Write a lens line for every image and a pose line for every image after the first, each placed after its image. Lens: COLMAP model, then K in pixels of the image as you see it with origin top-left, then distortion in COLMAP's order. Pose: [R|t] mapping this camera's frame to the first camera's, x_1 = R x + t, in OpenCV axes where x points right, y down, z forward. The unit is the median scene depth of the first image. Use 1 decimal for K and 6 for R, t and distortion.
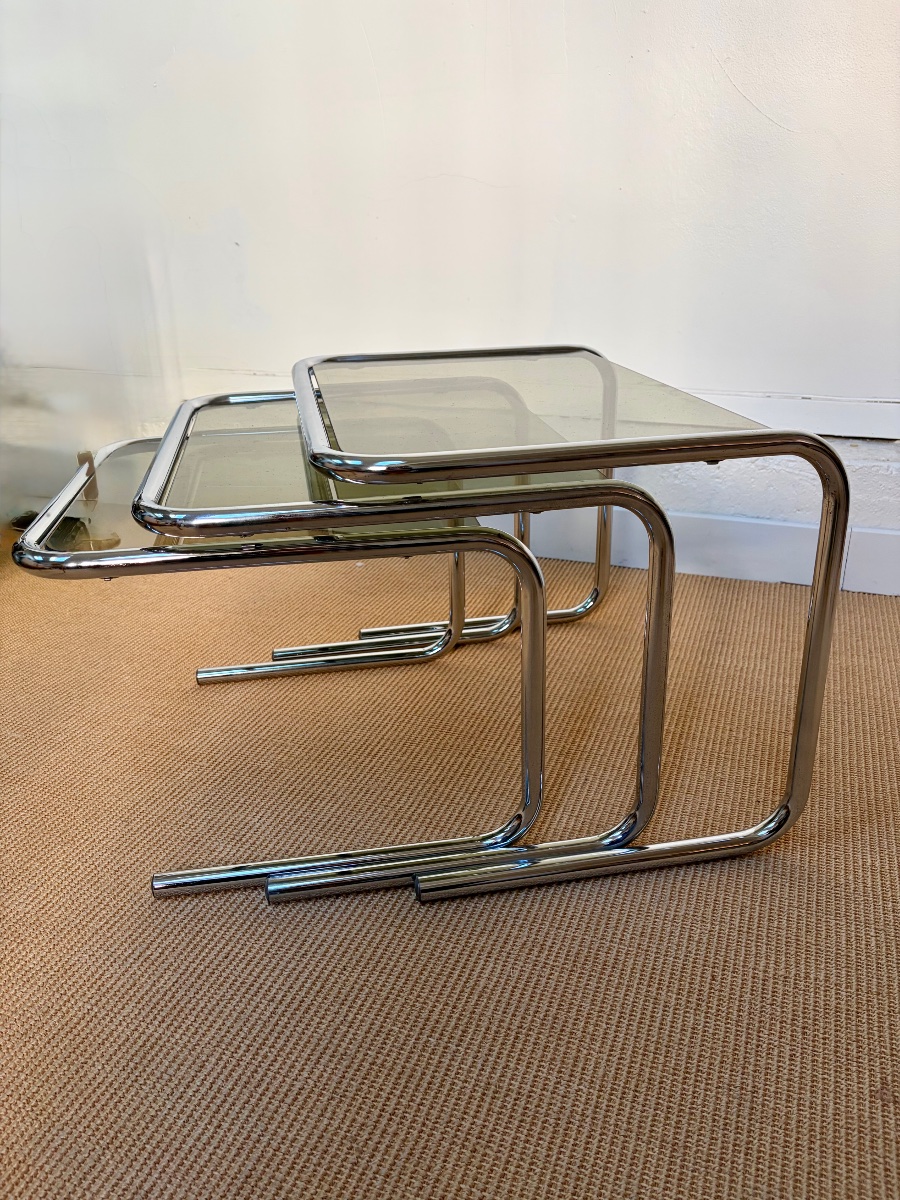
lens RADIAL K [[930.0, 0, 444.4], [0, 930.0, 598.0], [0, 0, 1]] dist [0.044353, -0.054476]
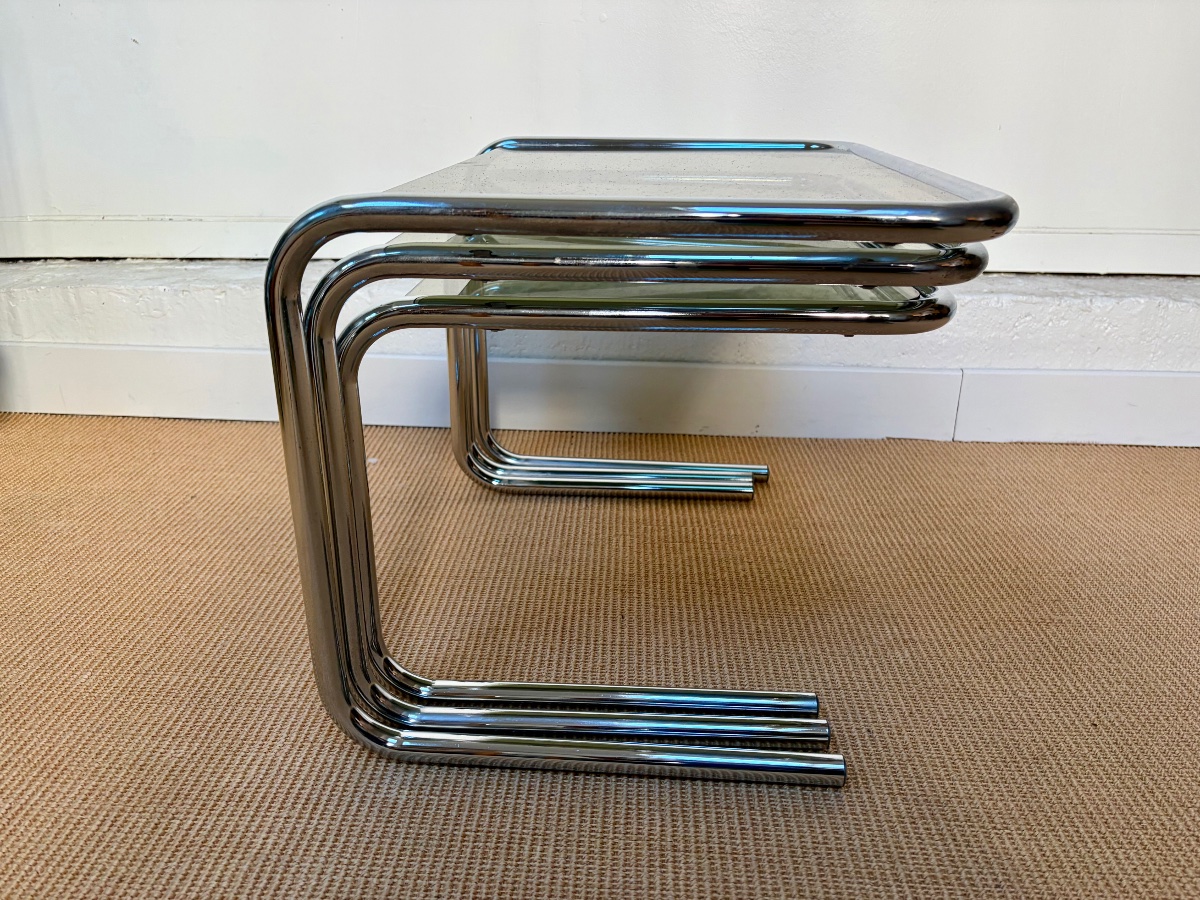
lens RADIAL K [[930.0, 0, 584.8], [0, 930.0, 452.8], [0, 0, 1]] dist [0.044353, -0.054476]
pose [[0.949314, -0.086288, 0.302254, -0.263232], [0.094650, 0.995424, -0.013100, -0.028976], [-0.299741, 0.041044, 0.953137, 0.397403]]
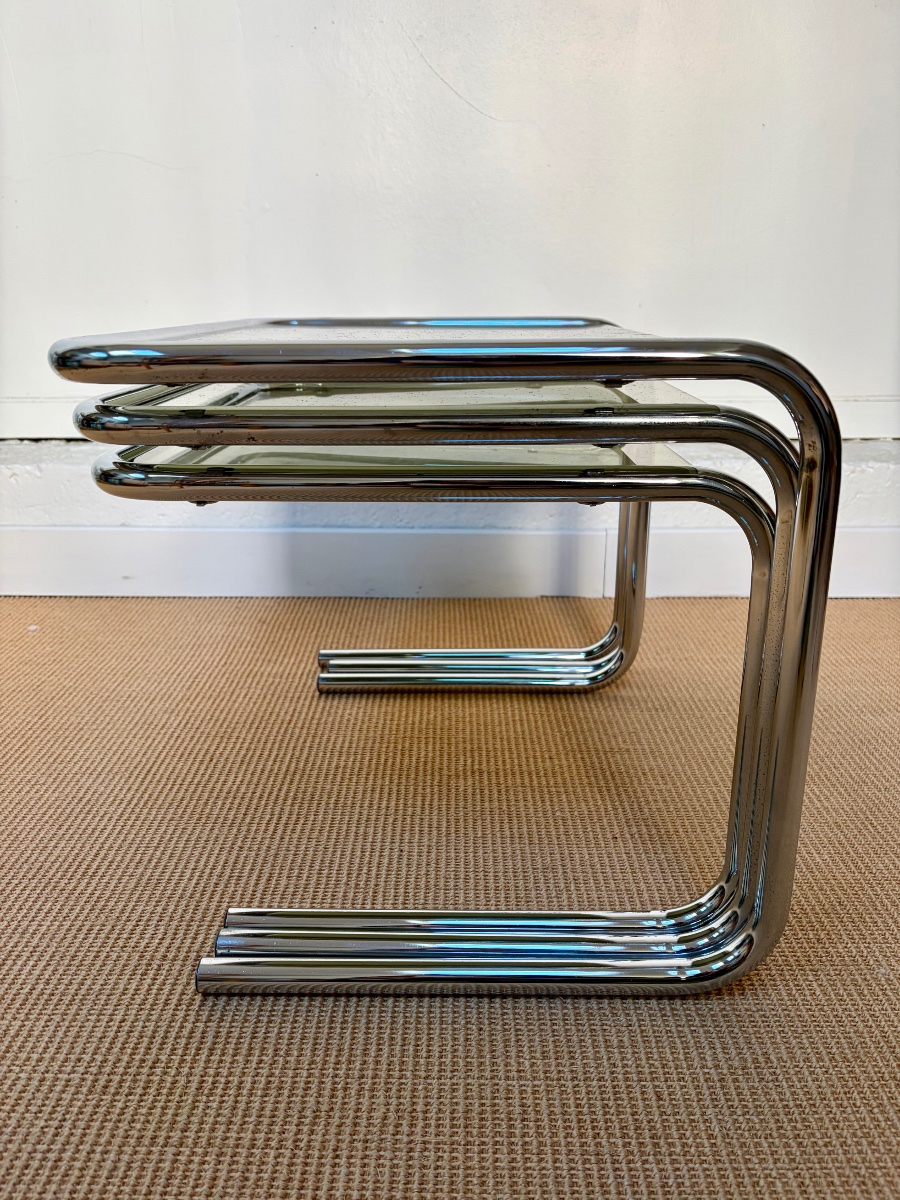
lens RADIAL K [[930.0, 0, 448.5], [0, 930.0, 593.6], [0, 0, 1]] dist [0.044353, -0.054476]
pose [[0.936388, -0.089999, 0.339231, -0.050486], [0.119925, 0.990433, -0.068266, 0.048155], [-0.329842, 0.104606, 0.938223, 0.276186]]
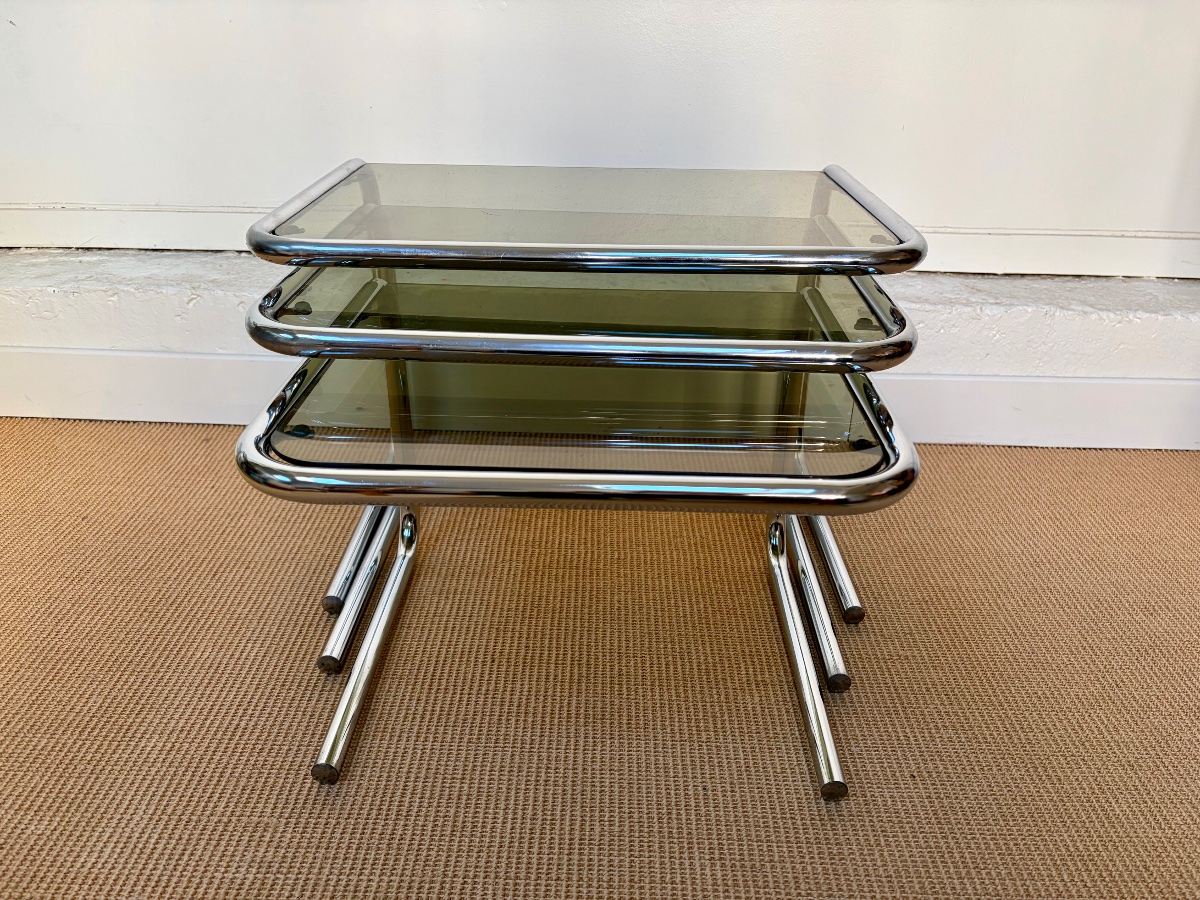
lens RADIAL K [[930.0, 0, 602.6], [0, 930.0, 442.9], [0, 0, 1]] dist [0.044353, -0.054476]
pose [[0.935844, -0.119999, 0.331355, -0.151111], [0.096658, 0.991586, 0.086109, -0.165848], [-0.338900, -0.048556, 0.939569, 0.344761]]
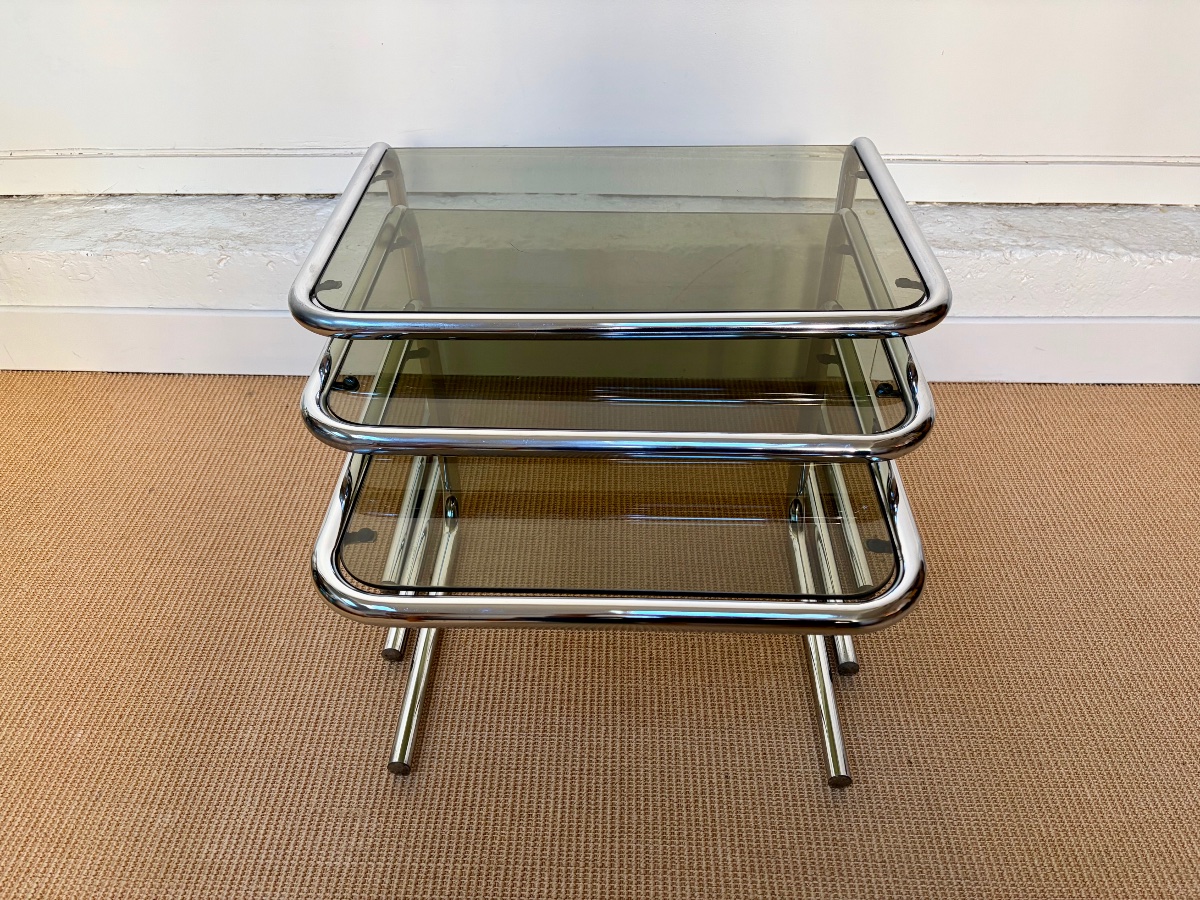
lens RADIAL K [[930.0, 0, 593.8], [0, 930.0, 448.2], [0, 0, 1]] dist [0.044353, -0.054476]
pose [[0.941715, -0.205524, 0.266333, -0.142116], [0.120787, 0.945462, 0.302509, -0.395288], [-0.313980, -0.252708, 0.915180, 0.331719]]
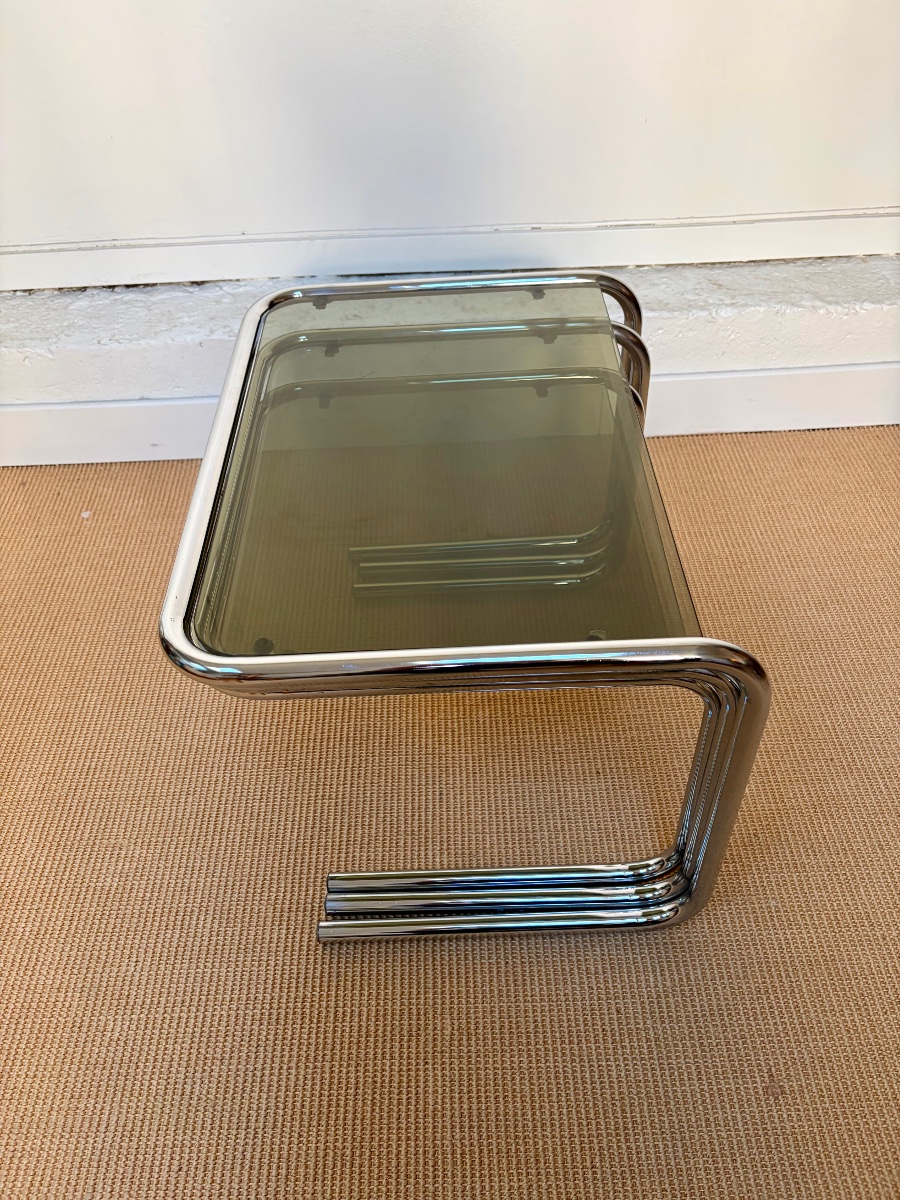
lens RADIAL K [[930.0, 0, 447.2], [0, 930.0, 603.1], [0, 0, 1]] dist [0.044353, -0.054476]
pose [[0.925109, -0.285067, 0.250820, -0.039305], [0.171168, 0.902737, 0.394673, -0.414942], [-0.338933, -0.322183, 0.883924, 0.173203]]
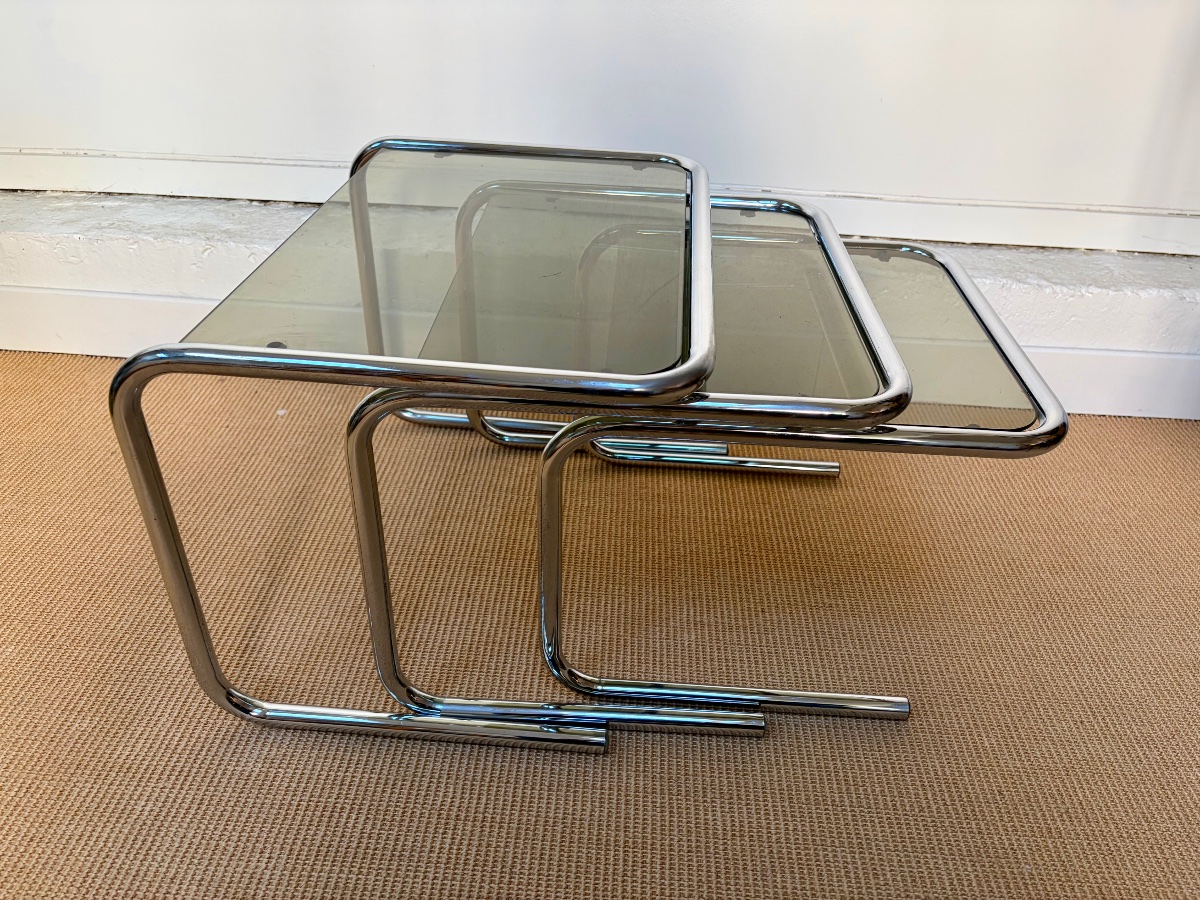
lens RADIAL K [[930.0, 0, 606.3], [0, 930.0, 452.7], [0, 0, 1]] dist [0.044353, -0.054476]
pose [[0.945840, -0.124549, 0.299791, -0.121494], [0.068921, 0.979464, 0.189474, -0.234491], [-0.317233, -0.158550, 0.935000, 0.220277]]
